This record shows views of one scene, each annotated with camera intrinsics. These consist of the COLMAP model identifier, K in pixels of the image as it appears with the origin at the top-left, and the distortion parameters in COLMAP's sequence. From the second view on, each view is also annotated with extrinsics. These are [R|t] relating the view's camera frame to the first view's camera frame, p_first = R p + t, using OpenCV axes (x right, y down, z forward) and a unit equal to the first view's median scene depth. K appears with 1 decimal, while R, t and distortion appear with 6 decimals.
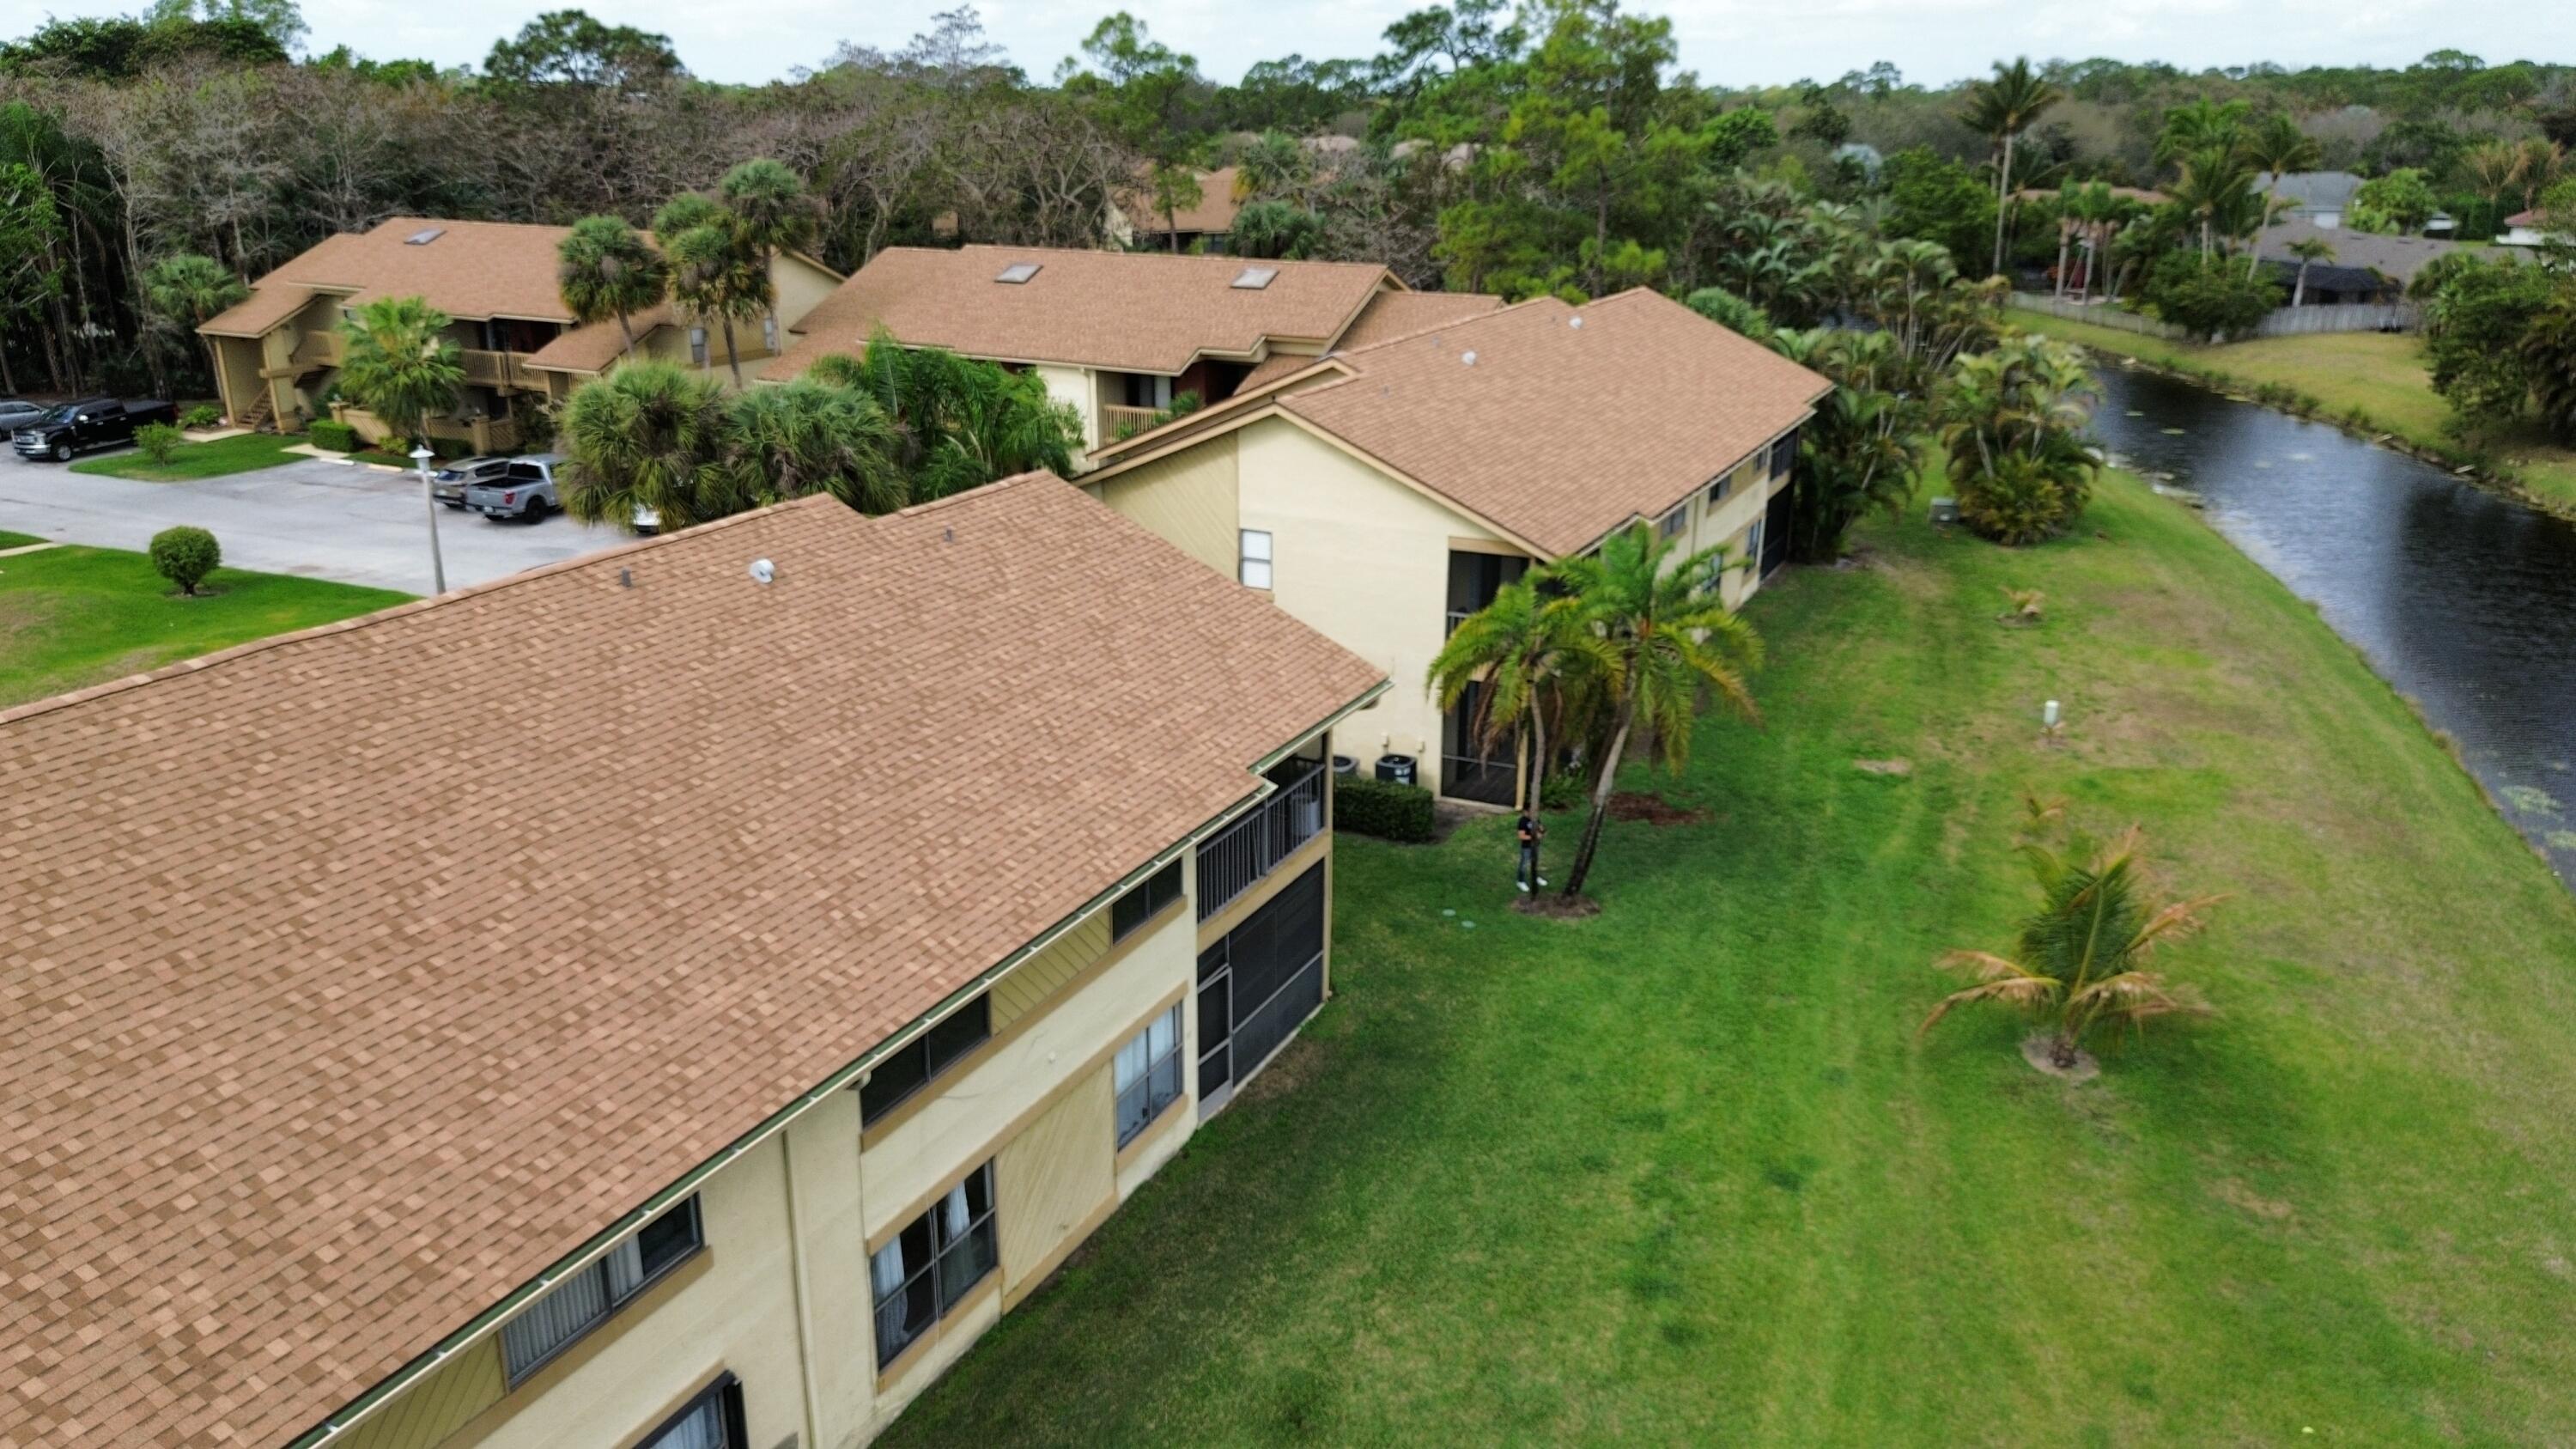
lens RADIAL K [[1852.8, 0, 1293.4], [0, 1852.8, 716.5], [0, 0, 1]] dist [0.075598, -0.086245]
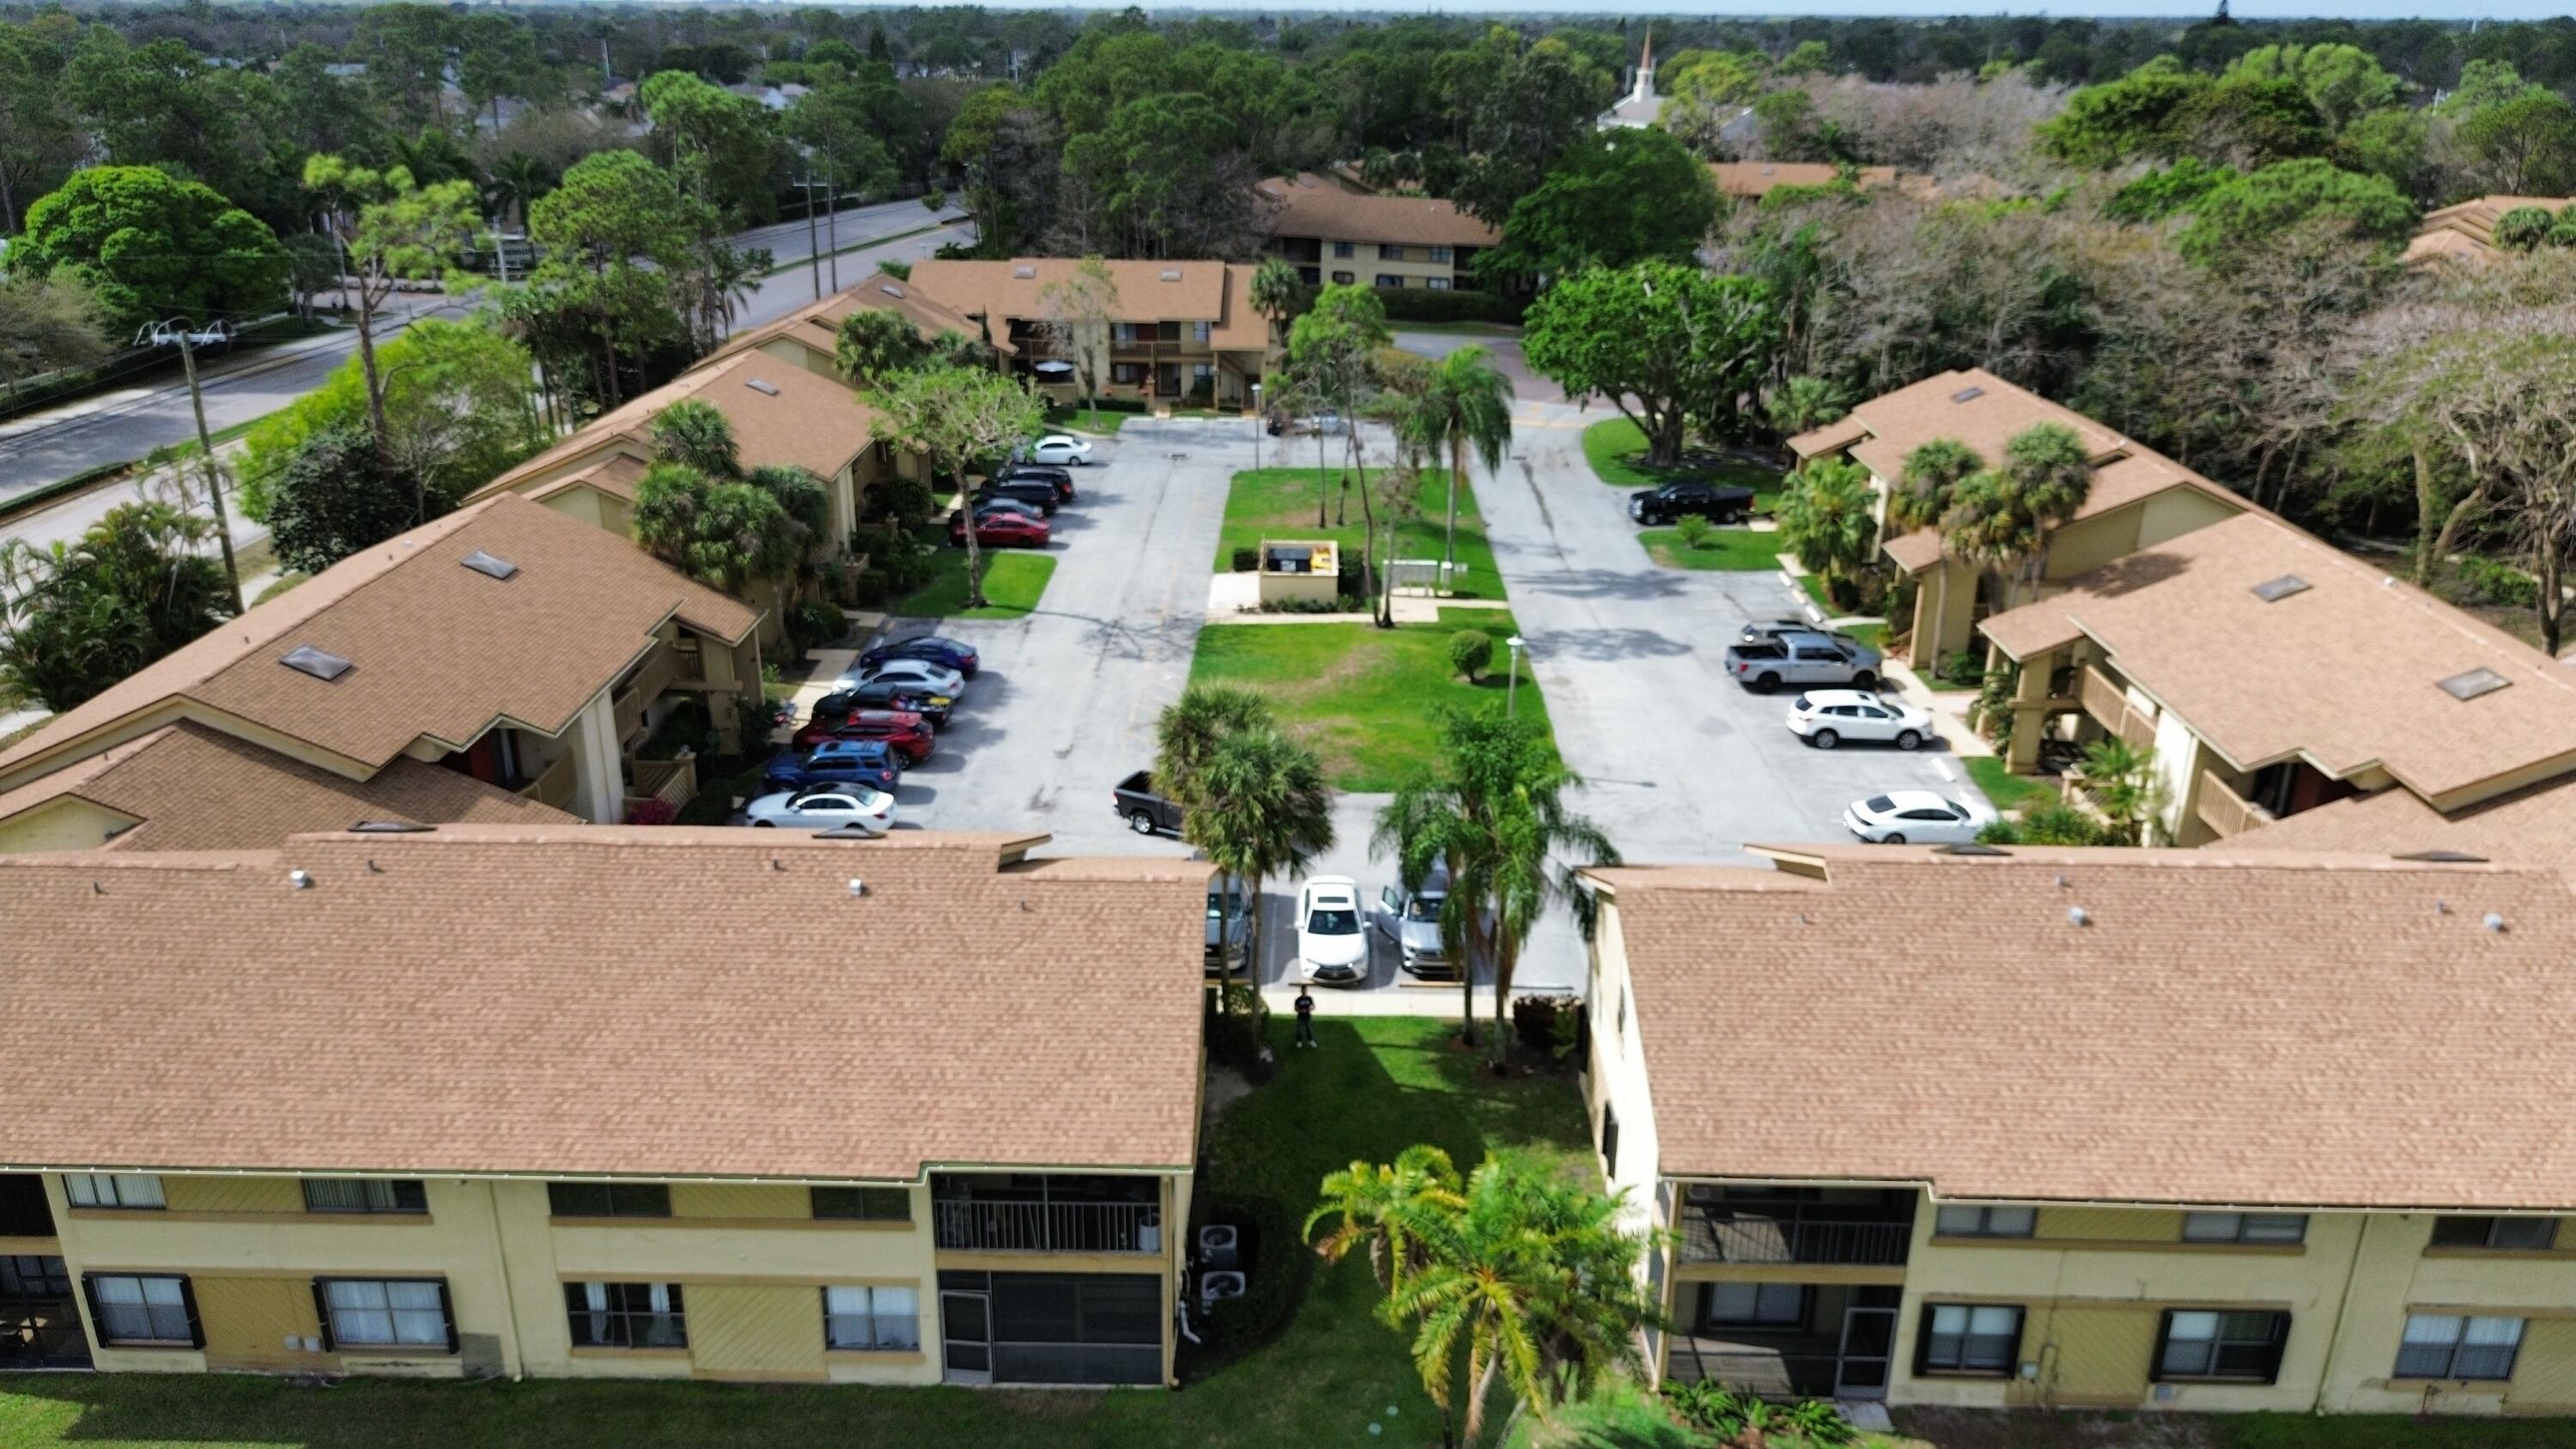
lens RADIAL K [[1852.8, 0, 1293.4], [0, 1852.8, 716.5], [0, 0, 1]] dist [0.075598, -0.086245]
pose [[0.421422, 0.326267, -0.846141, 0.941042], [-0.291794, 0.932205, 0.214124, -0.535478], [0.858638, 0.156662, 0.488054, 0.431228]]
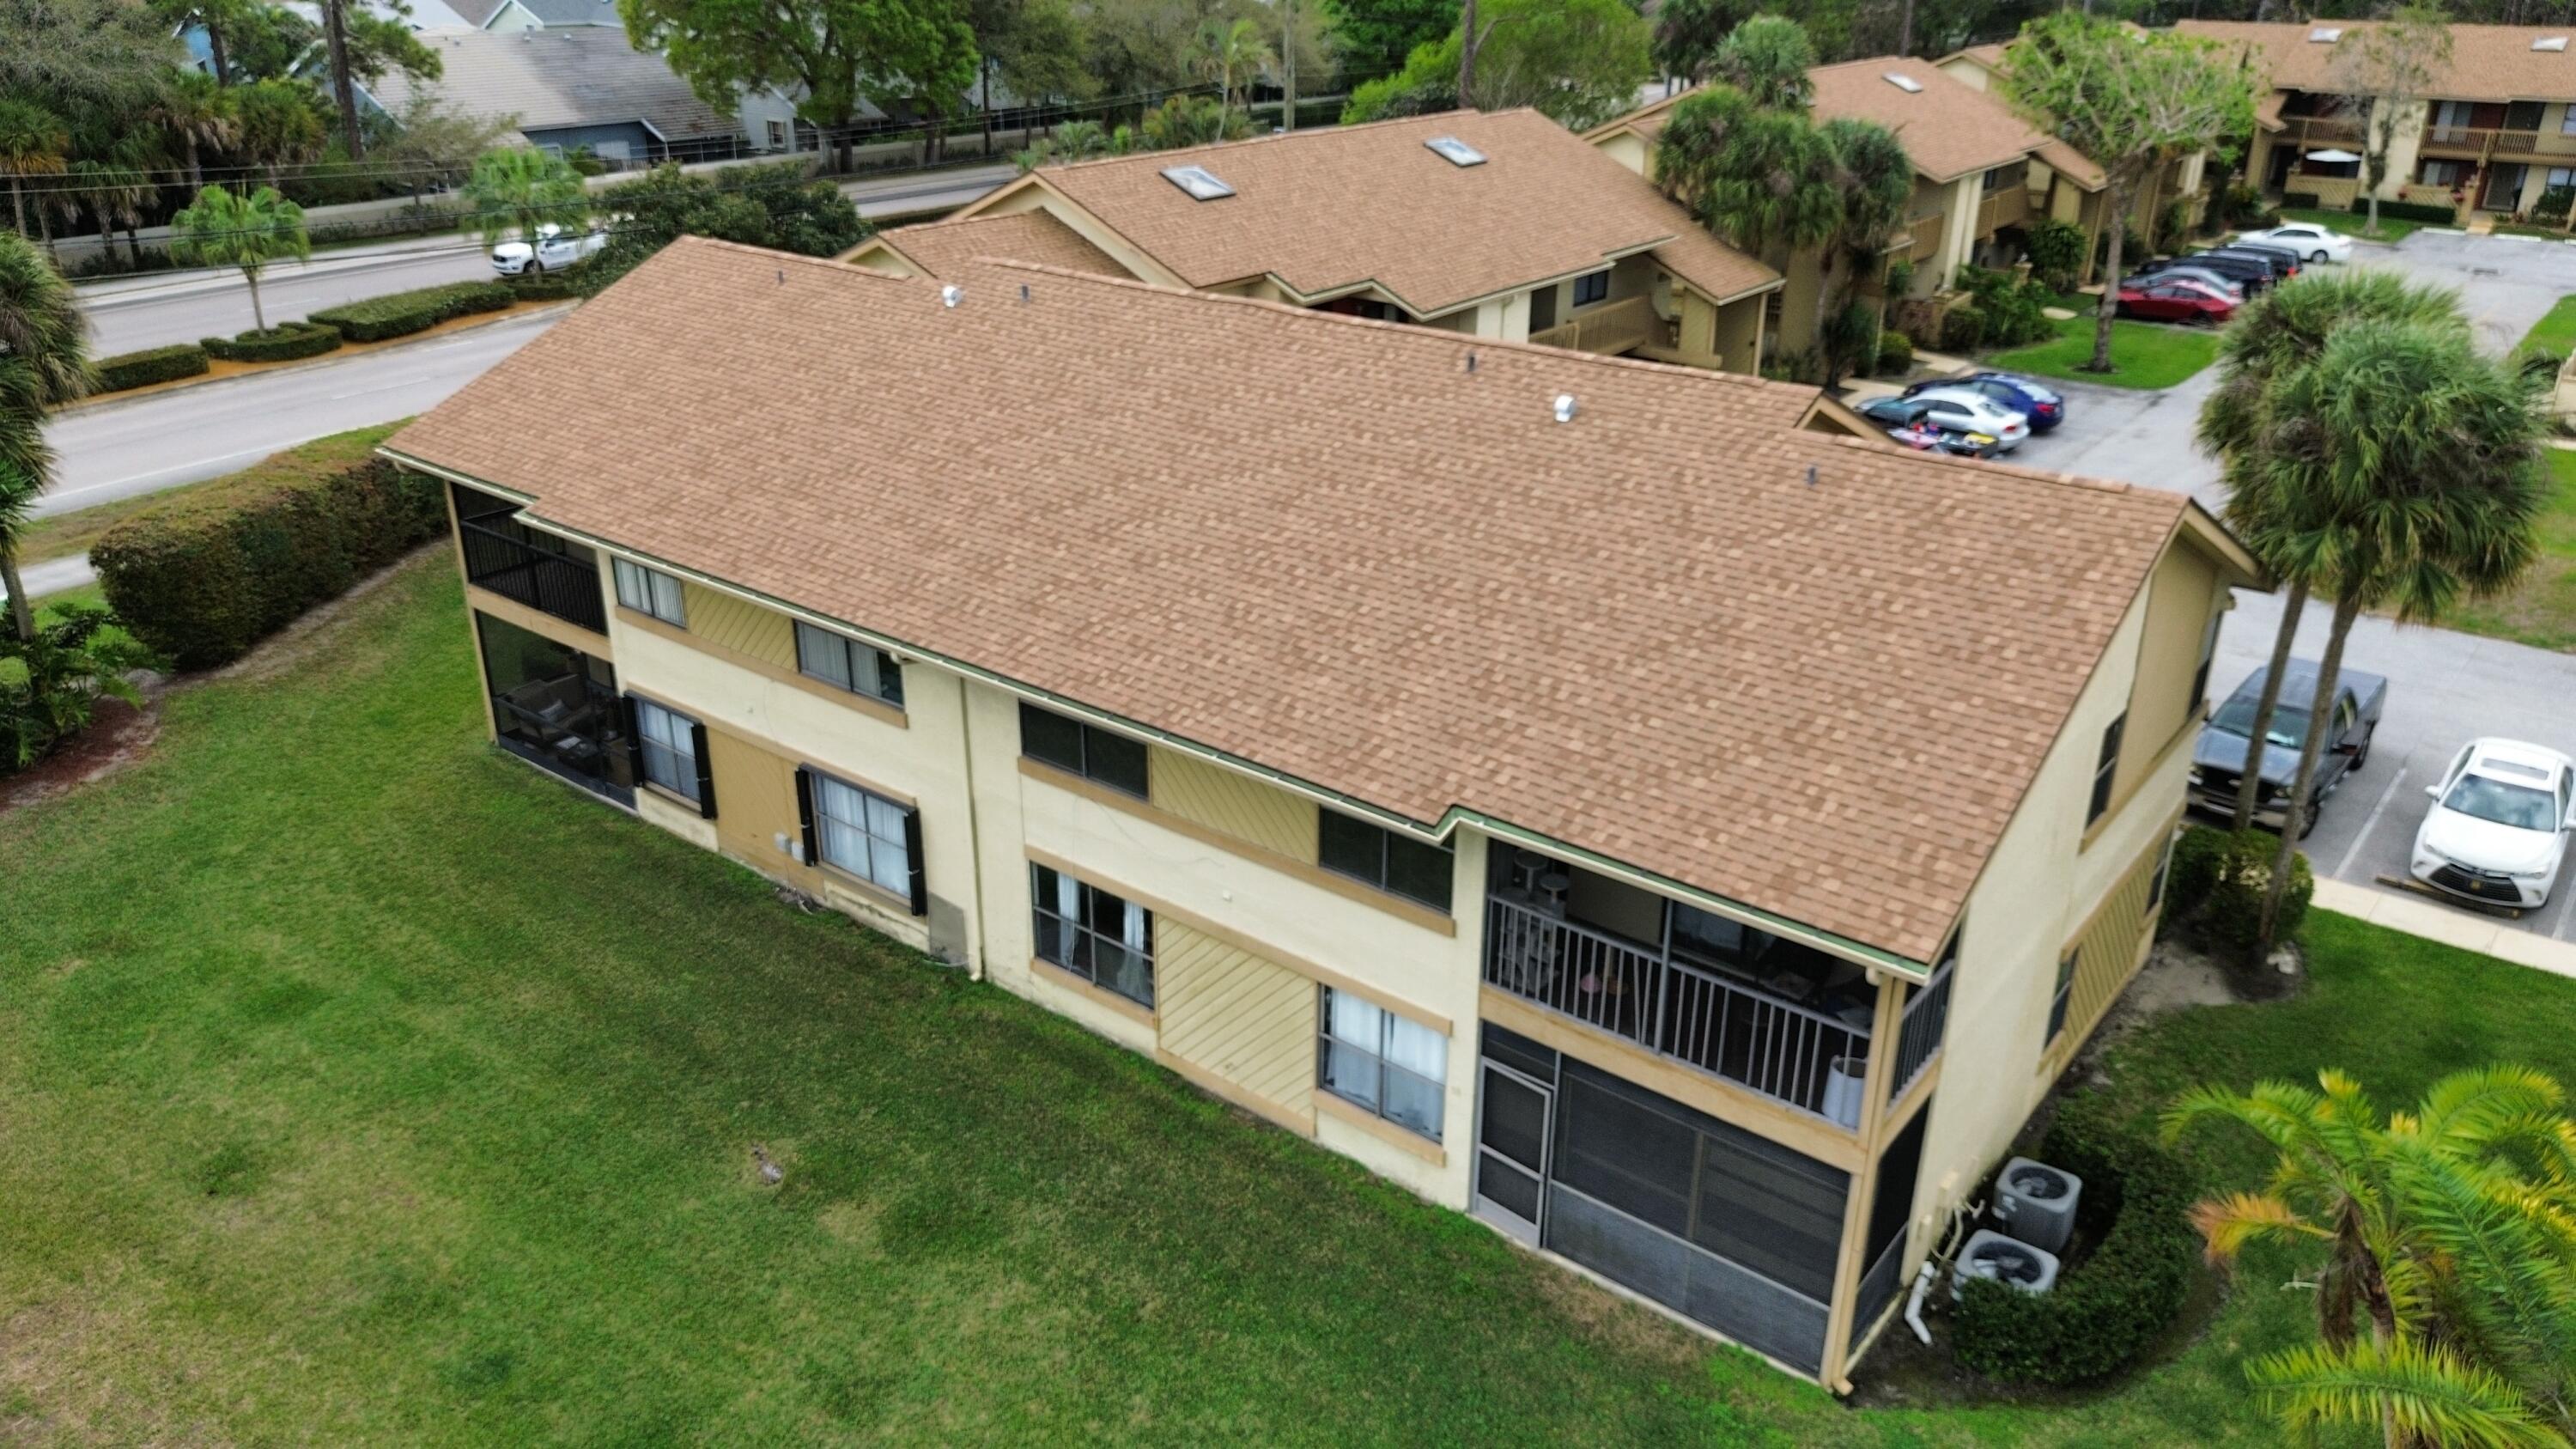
lens RADIAL K [[1852.8, 0, 1293.4], [0, 1852.8, 716.5], [0, 0, 1]] dist [0.075598, -0.086245]
pose [[-0.217871, 0.381692, -0.898244, 0.546420], [-0.310332, 0.845495, 0.434549, -0.259416], [0.925325, 0.373430, -0.065758, 0.810889]]
